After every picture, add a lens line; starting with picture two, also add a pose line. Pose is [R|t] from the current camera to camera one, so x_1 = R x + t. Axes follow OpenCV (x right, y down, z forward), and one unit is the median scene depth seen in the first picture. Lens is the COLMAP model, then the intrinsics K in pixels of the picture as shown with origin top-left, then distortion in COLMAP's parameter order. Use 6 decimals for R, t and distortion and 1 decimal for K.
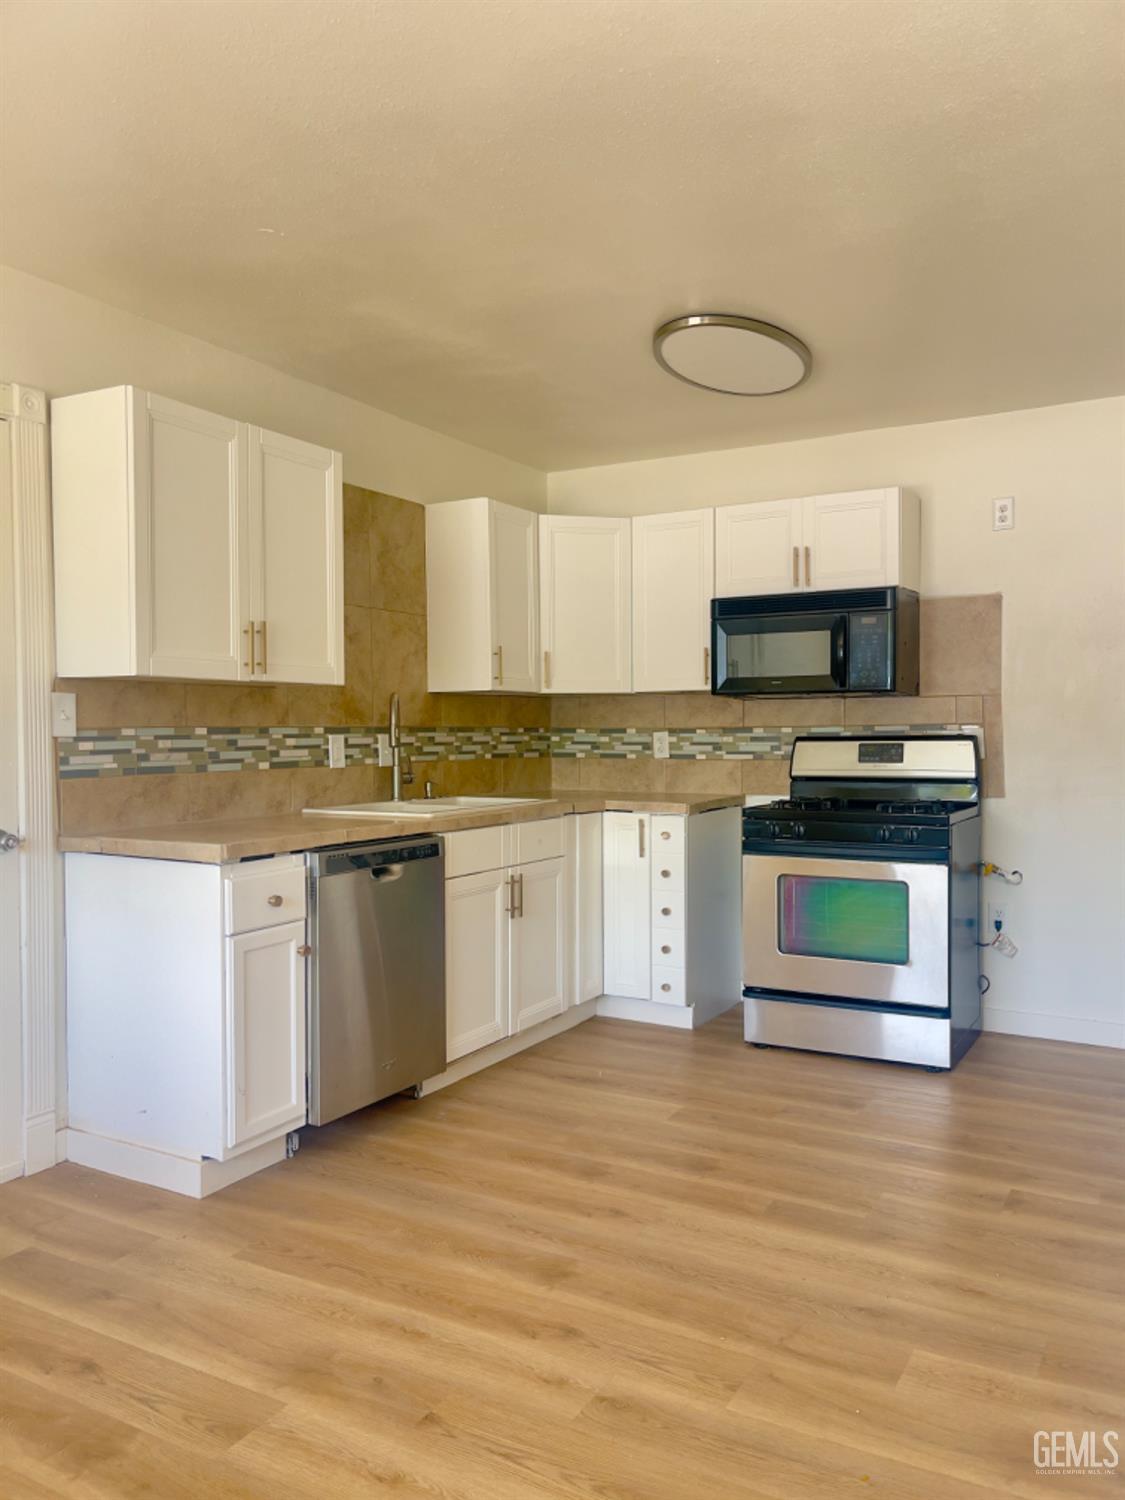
lens RADIAL K [[1137.8, 0, 563.4], [0, 1137.8, 762.5], [0, 0, 1]] dist [0.098023, -0.138859]
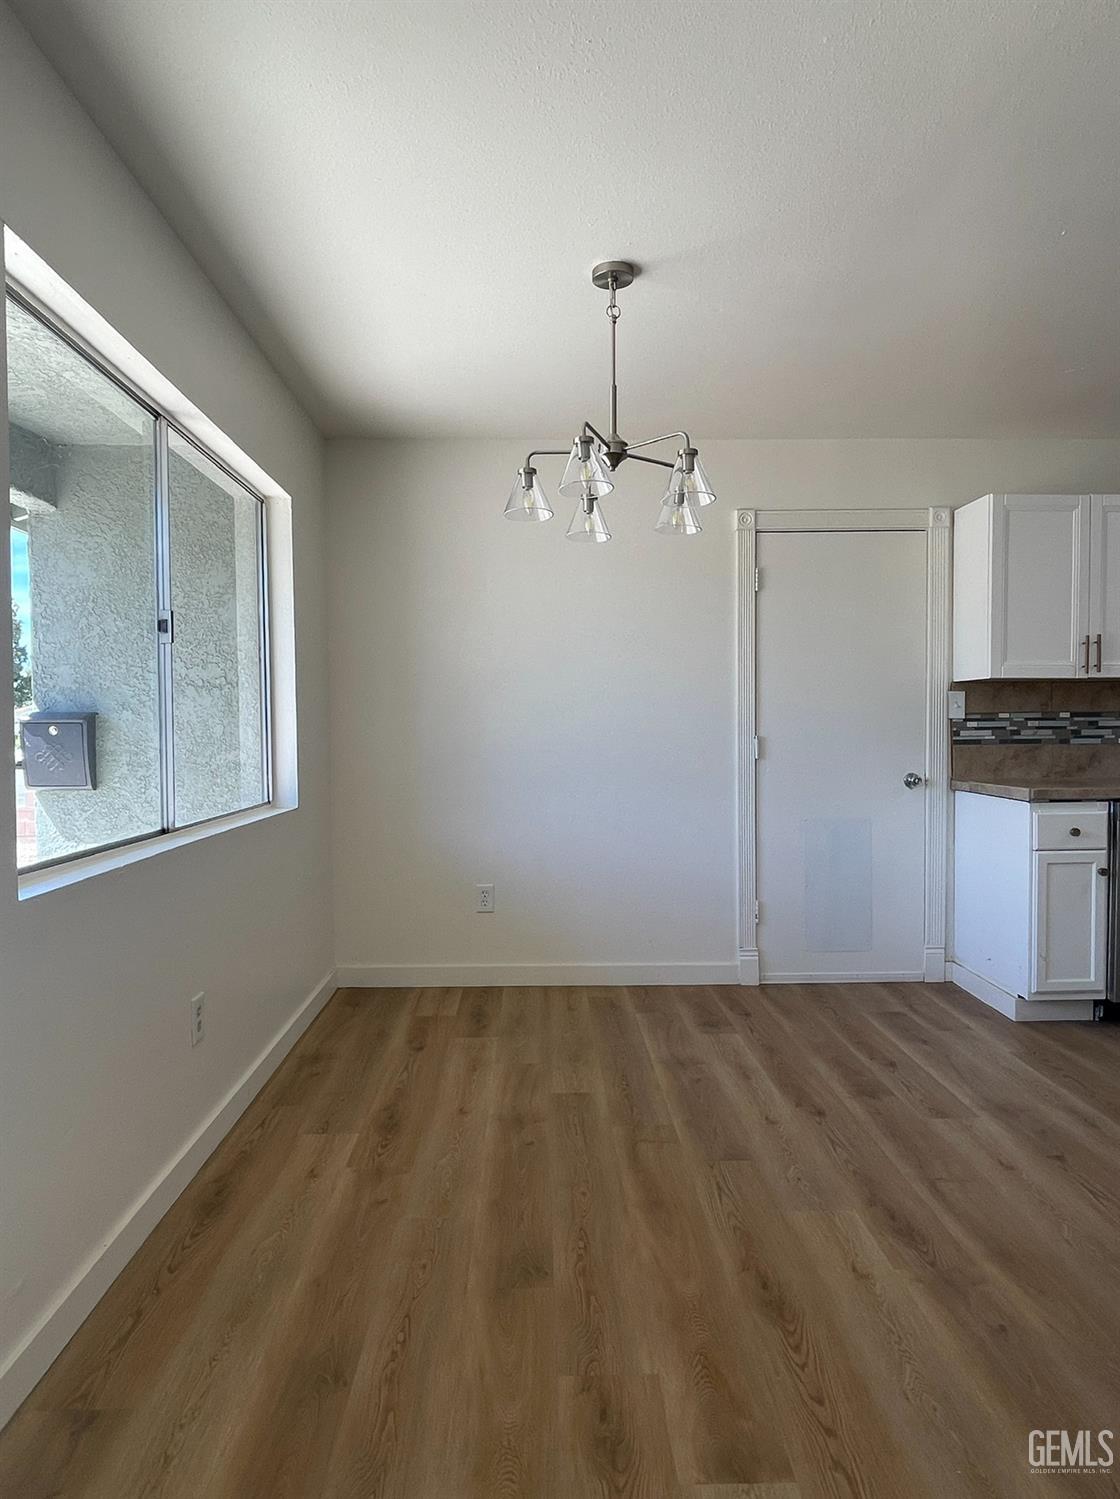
lens RADIAL K [[1137.0, 0, 560.9], [0, 1137.0, 761.9], [0, 0, 1]] dist [0.098023, -0.138859]
pose [[0.475259, 0.017122, -0.879679, 0.715471], [-0.027676, 0.999607, 0.004504, 0.046407], [0.879411, 0.022205, 0.475546, -0.245774]]
